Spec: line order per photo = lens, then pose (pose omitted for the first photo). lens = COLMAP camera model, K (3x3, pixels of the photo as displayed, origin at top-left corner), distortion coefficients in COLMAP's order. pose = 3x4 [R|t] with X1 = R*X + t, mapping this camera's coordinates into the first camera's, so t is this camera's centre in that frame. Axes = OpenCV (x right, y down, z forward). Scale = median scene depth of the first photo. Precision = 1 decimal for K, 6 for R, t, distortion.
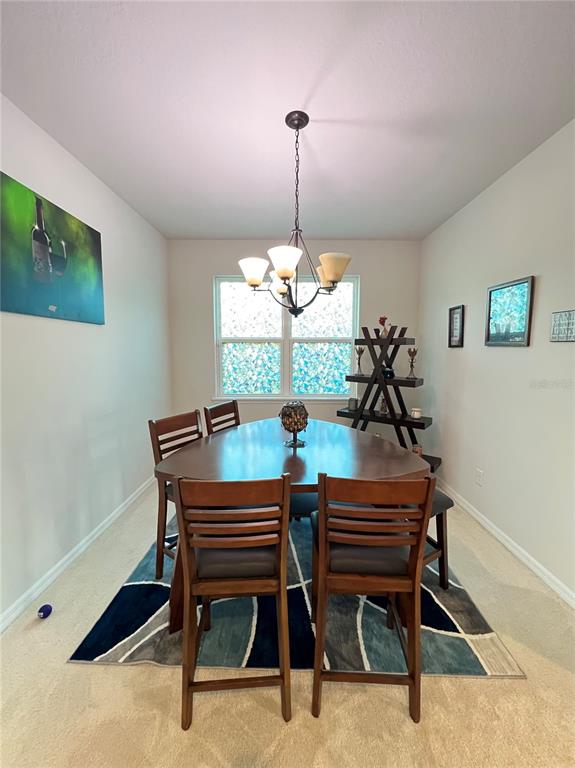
lens RADIAL K [[306.3, 0, 287.4], [0, 306.3, 381.9], [0, 0, 1]] dist [-0.000190, -0.000380]
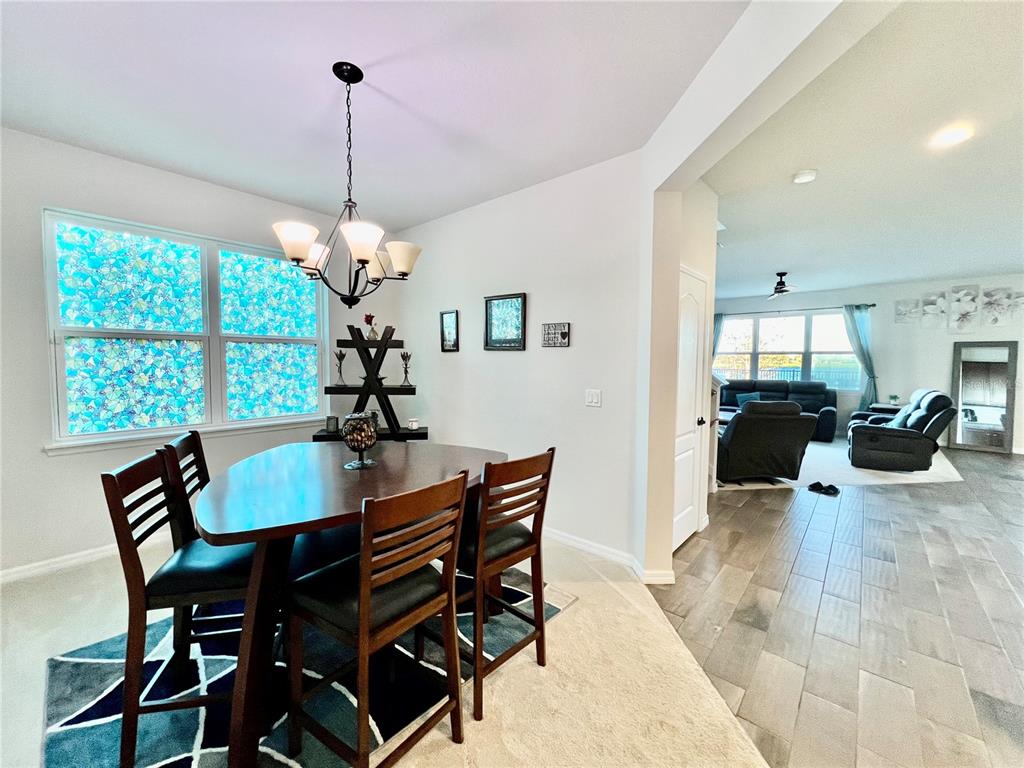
lens RADIAL K [[408.4, 0, 488.1], [0, 408.4, 382.7], [0, 0, 1]] dist [-0.000190, -0.000380]
pose [[0.679501, -0.037658, 0.732707, -0.348649], [0.072434, 0.997246, -0.015920, 0.018410], [-0.730090, 0.063890, 0.680358, 0.011522]]
